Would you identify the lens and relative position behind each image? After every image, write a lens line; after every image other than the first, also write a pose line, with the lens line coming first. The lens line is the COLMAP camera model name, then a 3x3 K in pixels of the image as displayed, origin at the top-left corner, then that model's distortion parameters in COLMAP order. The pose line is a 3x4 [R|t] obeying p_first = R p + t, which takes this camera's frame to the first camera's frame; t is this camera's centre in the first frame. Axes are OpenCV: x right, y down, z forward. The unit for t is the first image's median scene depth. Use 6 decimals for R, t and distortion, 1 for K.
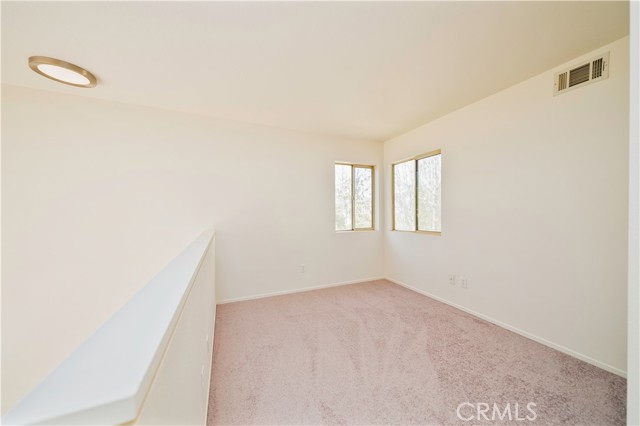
lens RADIAL K [[219.8, 0, 317.7], [0, 219.8, 213.1], [0, 0, 1]] dist [-0.000798, 0.000020]
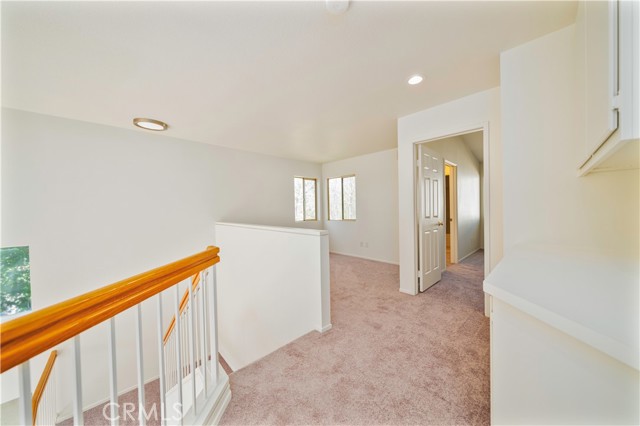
lens RADIAL K [[219.8, 0, 320.0], [0, 219.8, 212.2], [0, 0, 1]] dist [-0.000798, 0.000020]
pose [[0.932822, -0.016771, 0.359946, -0.324597], [0.015968, 0.999859, 0.005206, 0.012017], [-0.359983, 0.000892, 0.932959, -0.521213]]
